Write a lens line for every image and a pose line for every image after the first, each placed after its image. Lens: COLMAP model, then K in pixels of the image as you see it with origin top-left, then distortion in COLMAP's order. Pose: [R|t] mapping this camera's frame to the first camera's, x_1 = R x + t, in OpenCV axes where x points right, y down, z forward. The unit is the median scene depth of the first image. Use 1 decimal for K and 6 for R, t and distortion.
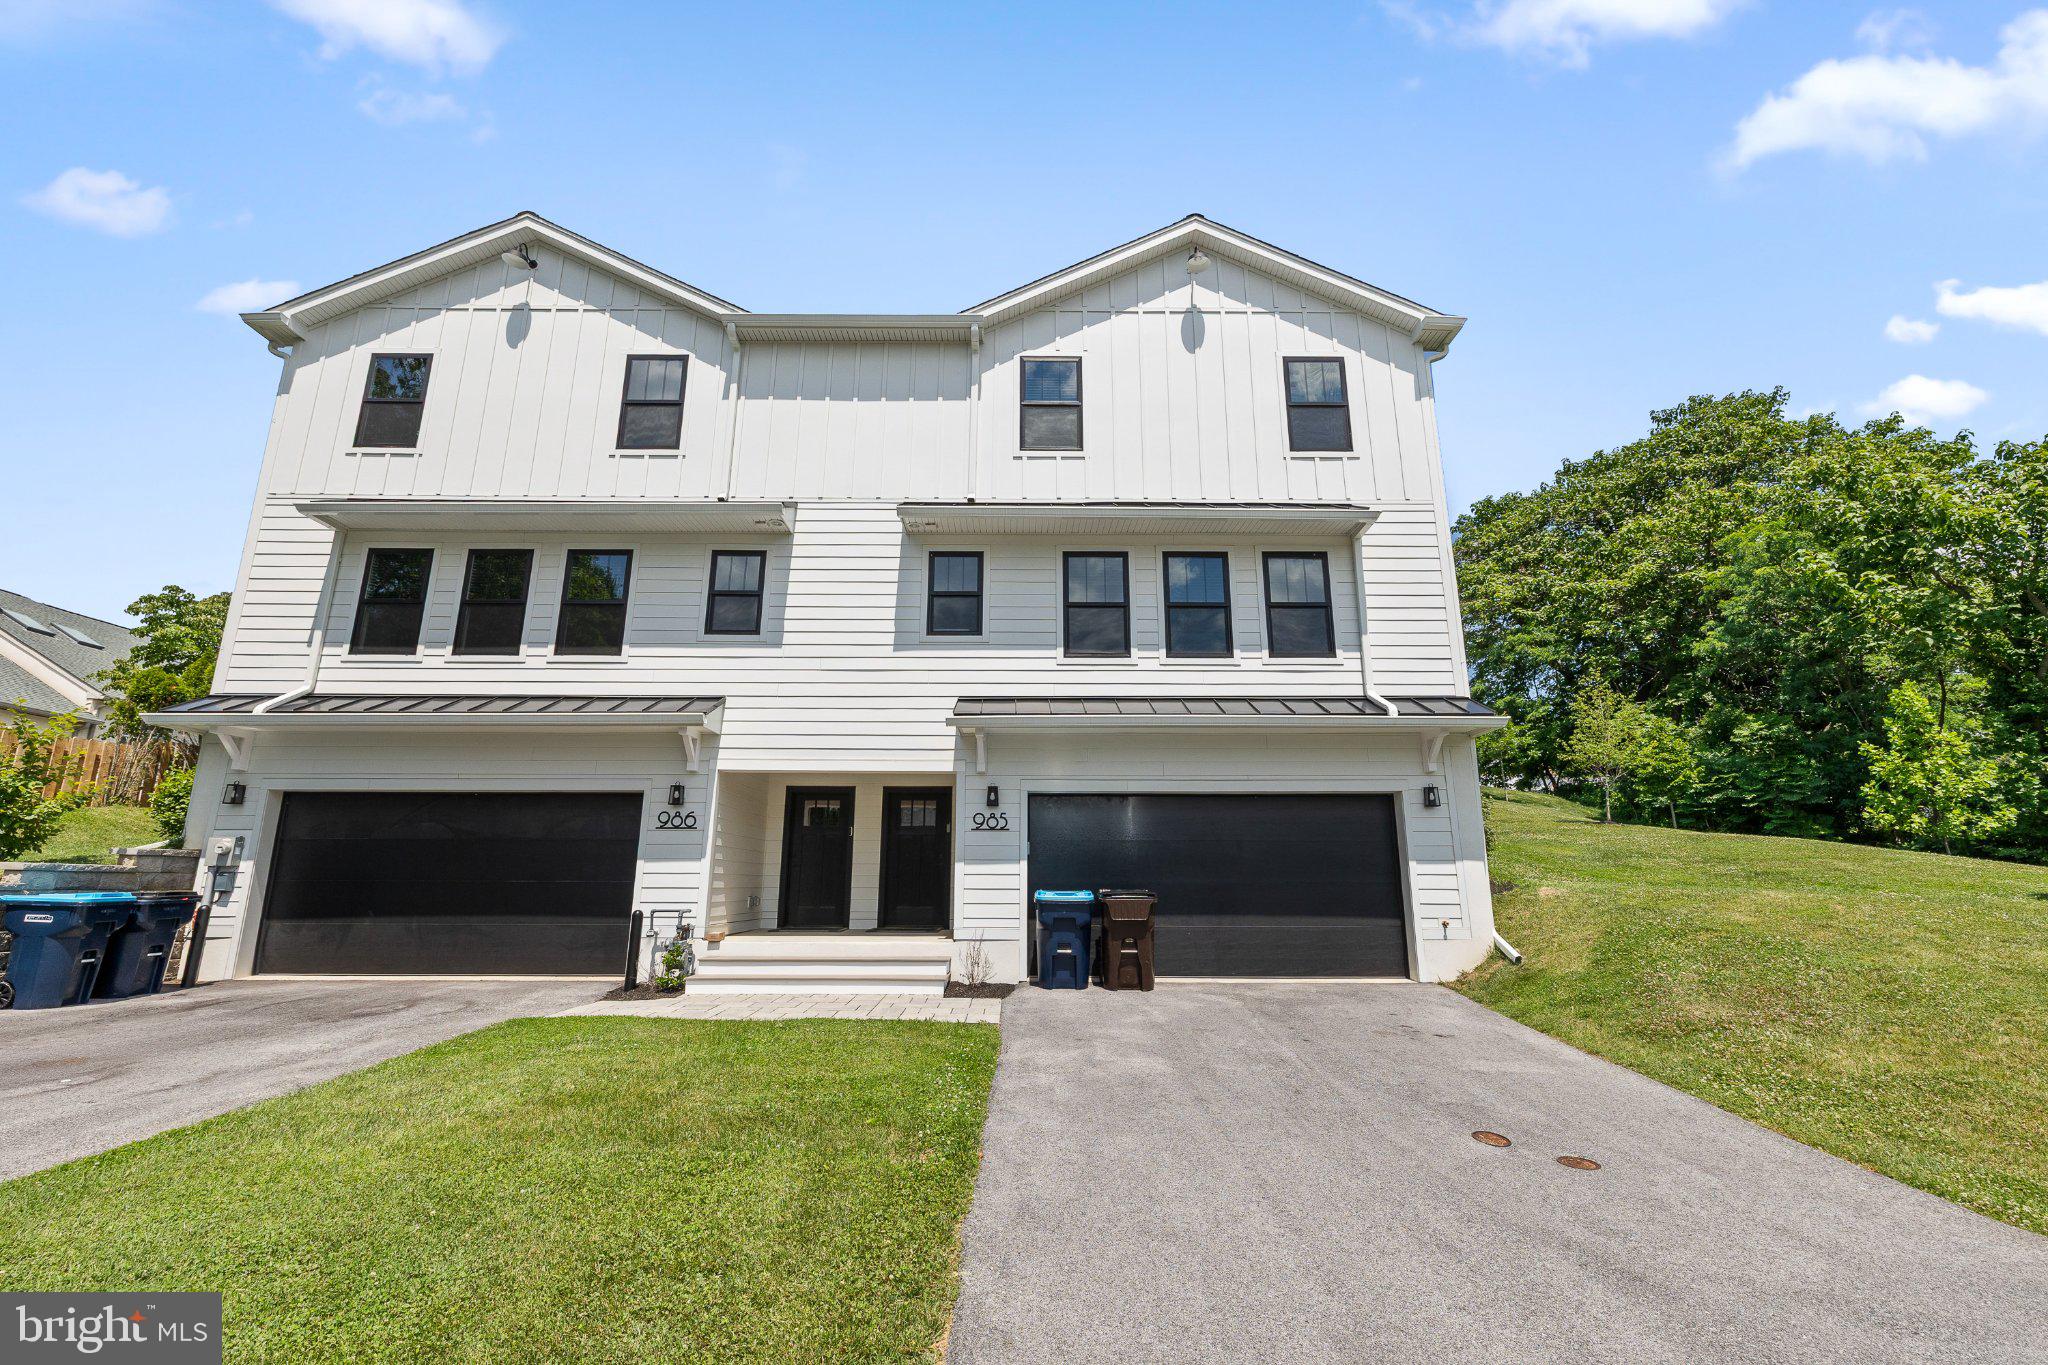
lens RADIAL K [[879.6, 0, 1023.0], [0, 879.6, 681.2], [0, 0, 1]] dist [0.000083, 0.000253]
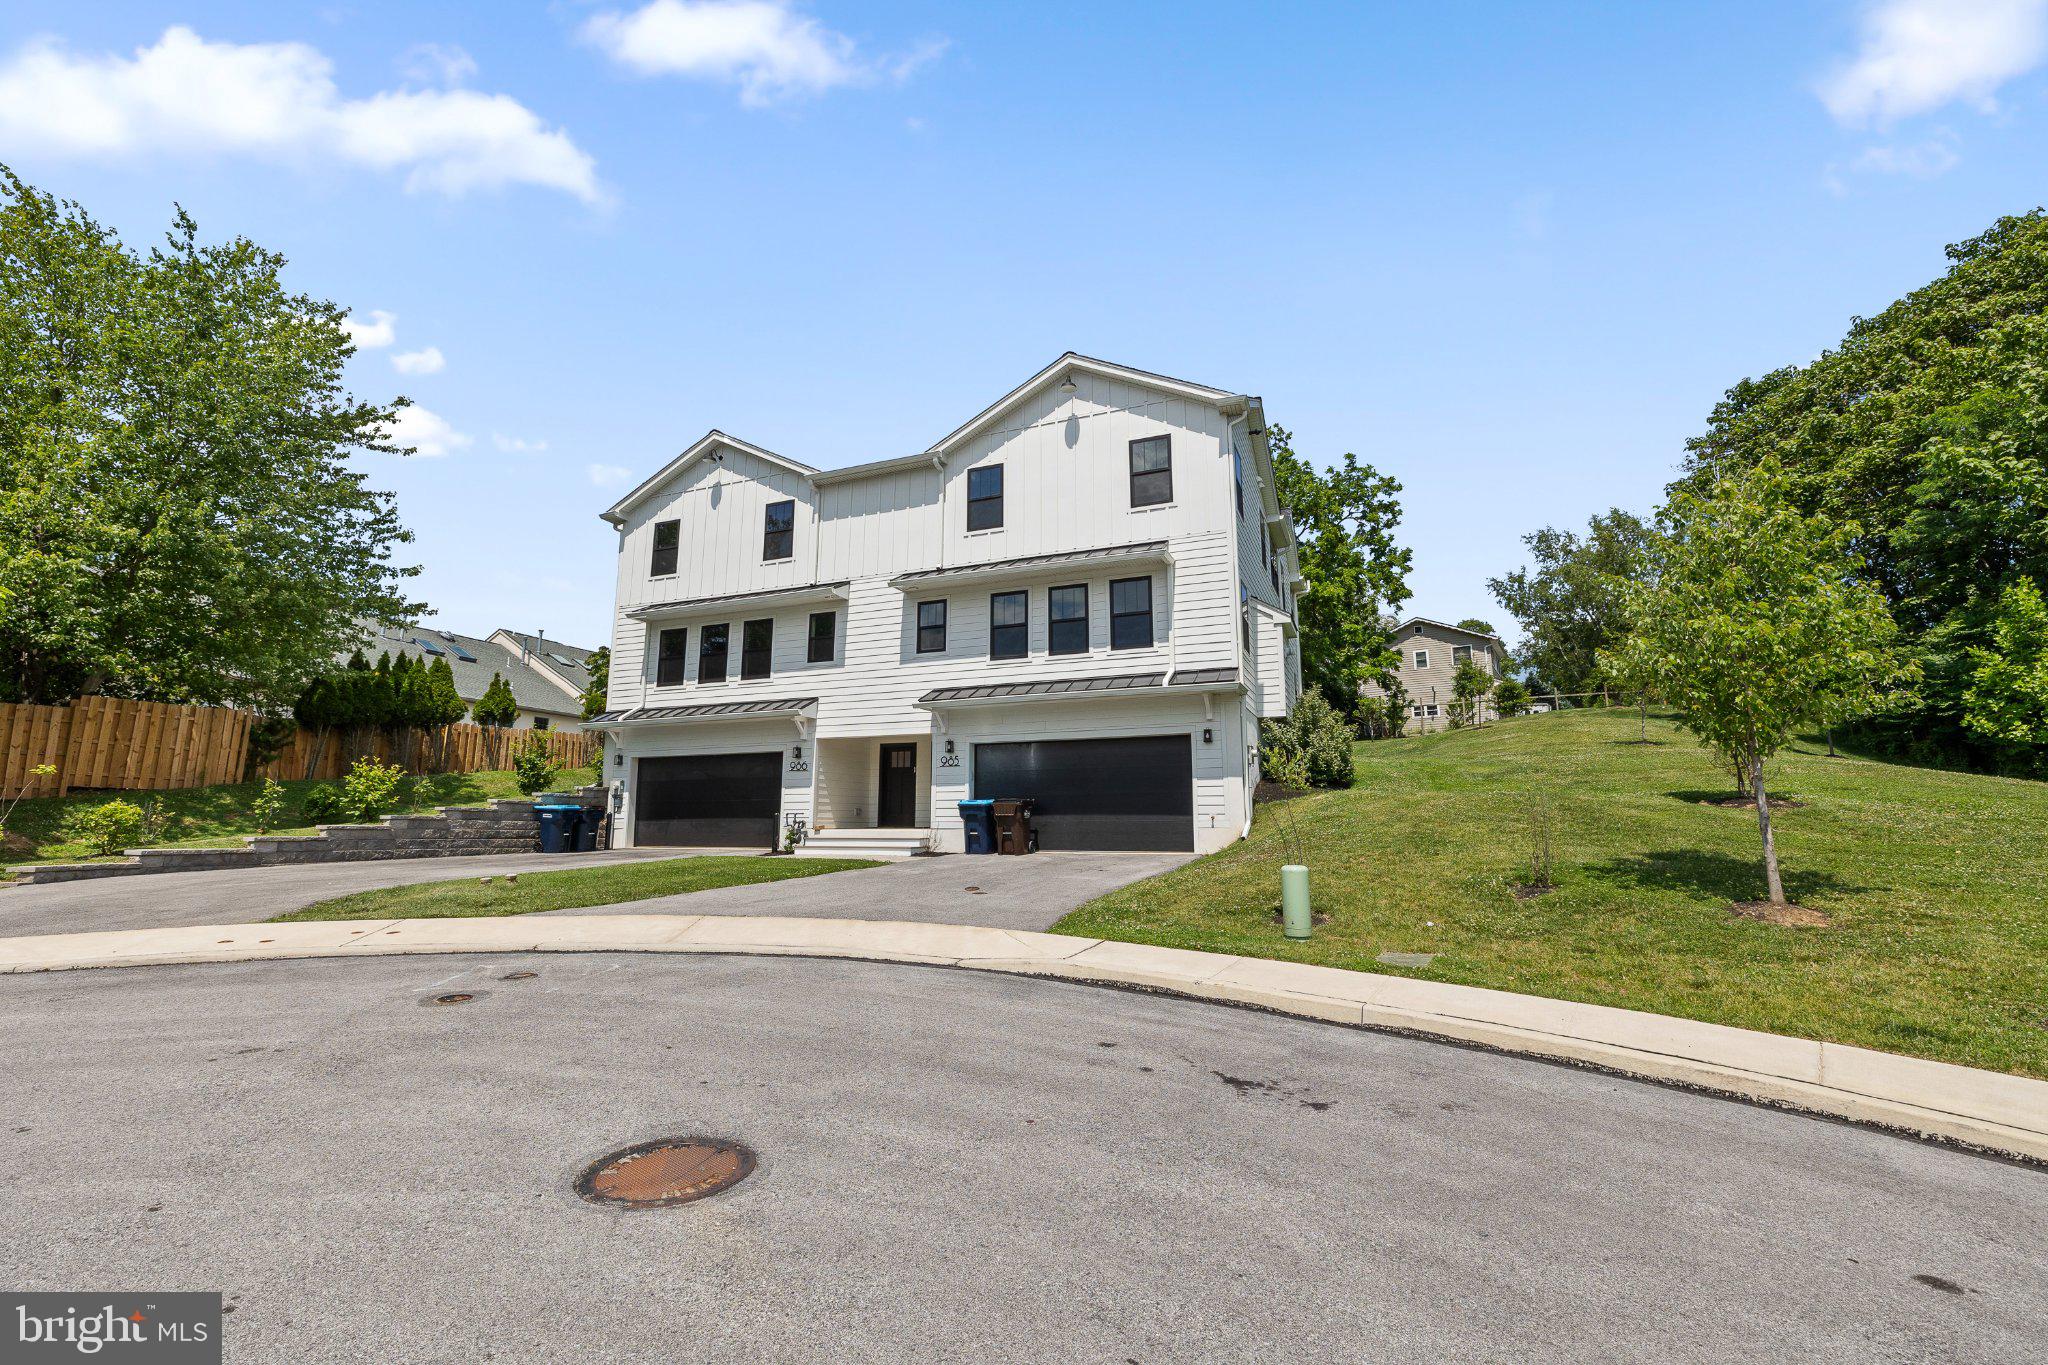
lens RADIAL K [[879.6, 0, 1026.6], [0, 879.6, 682.5], [0, 0, 1]] dist [0.000083, 0.000253]
pose [[0.922476, -0.066097, -0.380355, 0.723001], [0.091782, 0.994534, 0.049772, -0.061363], [0.374987, -0.080823, 0.923500, -0.486757]]
